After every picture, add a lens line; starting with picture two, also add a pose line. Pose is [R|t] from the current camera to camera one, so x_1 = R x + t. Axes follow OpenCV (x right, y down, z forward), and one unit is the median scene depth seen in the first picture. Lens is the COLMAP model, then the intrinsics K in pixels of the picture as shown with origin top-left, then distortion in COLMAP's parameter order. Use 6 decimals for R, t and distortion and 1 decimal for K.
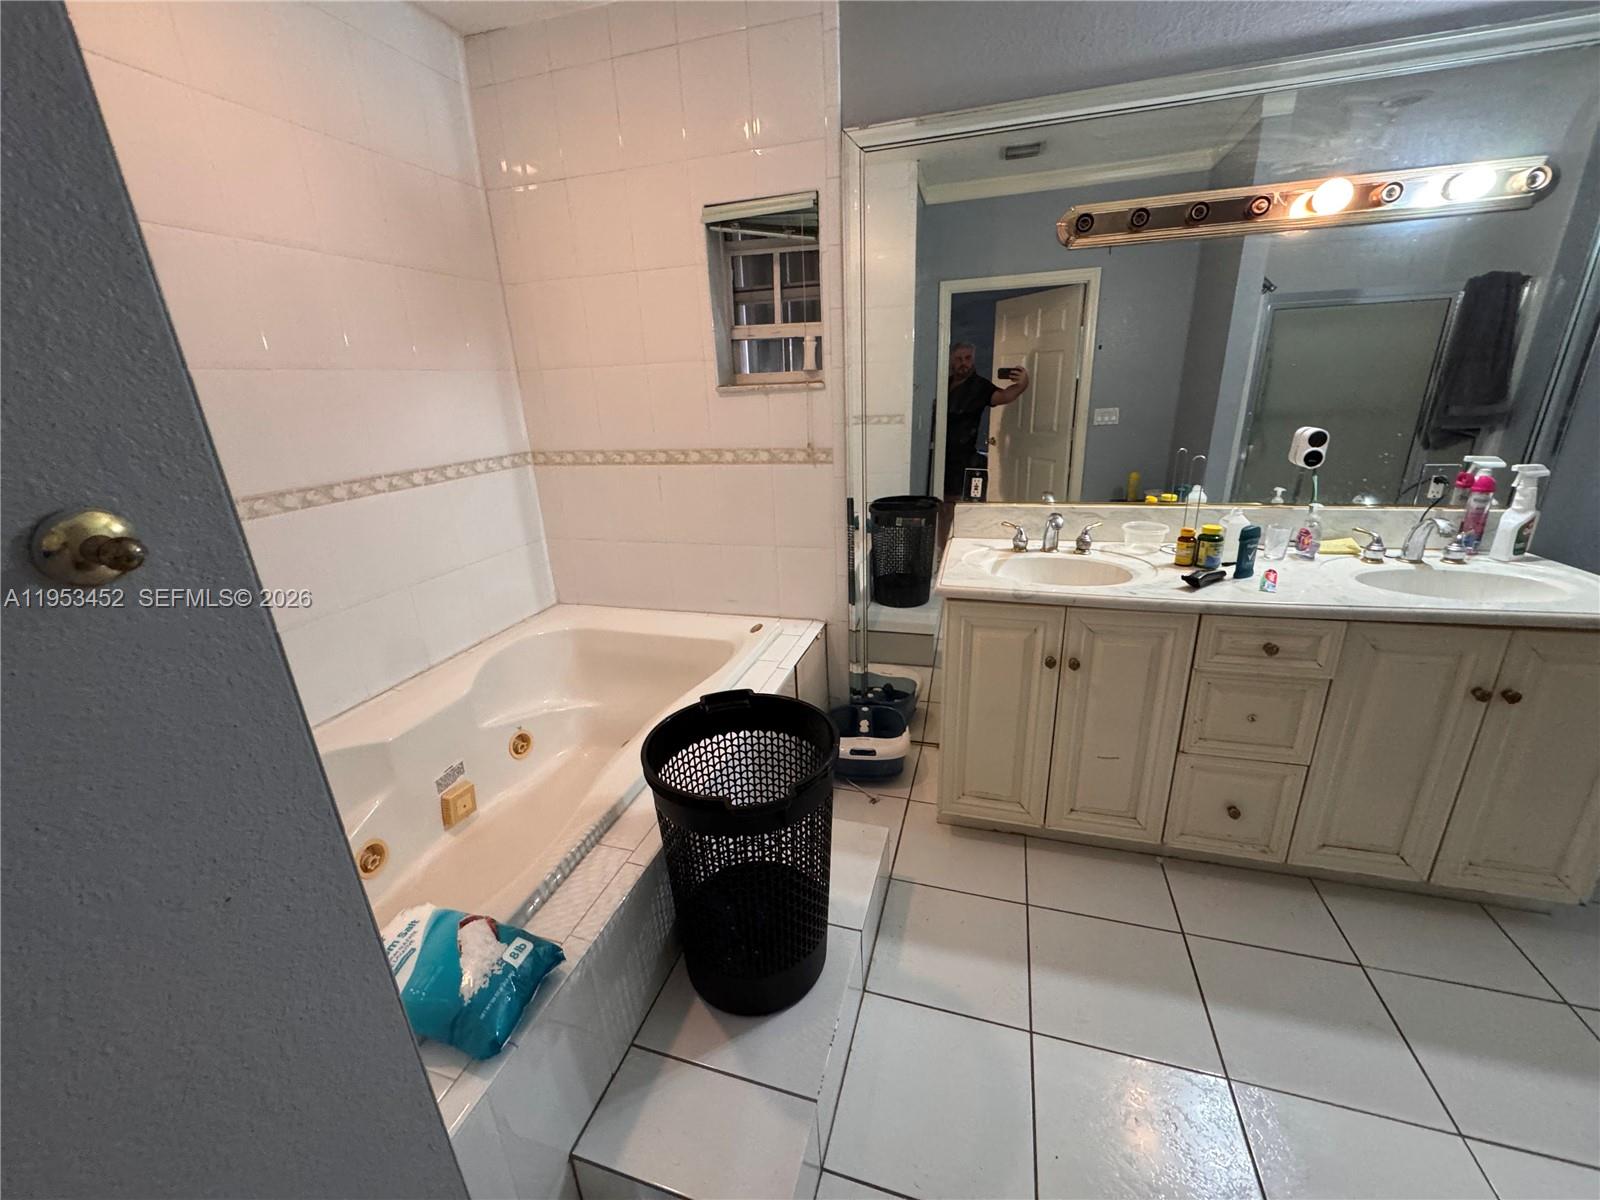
lens RADIAL K [[636.3, 0, 799.0], [0, 636.3, 597.6], [0, 0, 1]] dist [-0.002281, 0.000128]
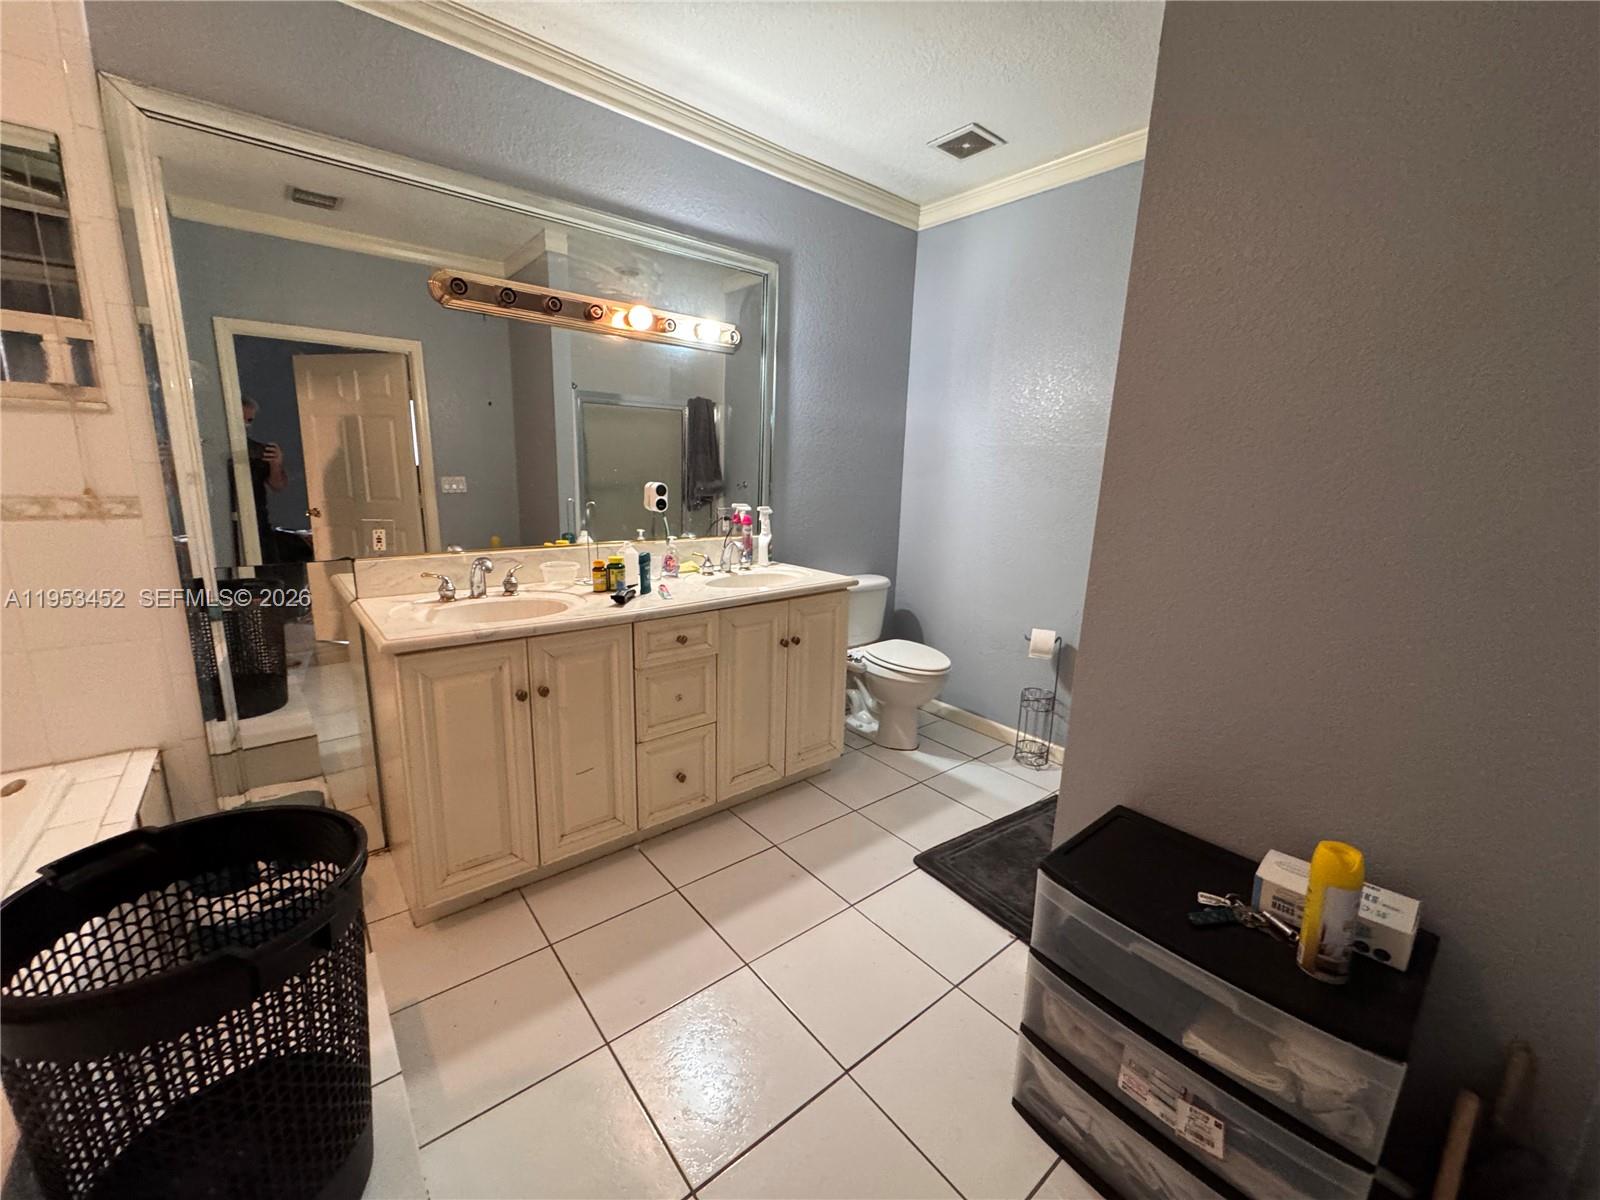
lens RADIAL K [[636.3, 0, 798.3], [0, 636.3, 597.1], [0, 0, 1]] dist [-0.002281, 0.000128]
pose [[0.551392, -0.113008, 0.826557, -0.173160], [0.219260, 0.975581, -0.012884, 0.055394], [-0.804918, 0.188335, 0.562705, 0.042149]]
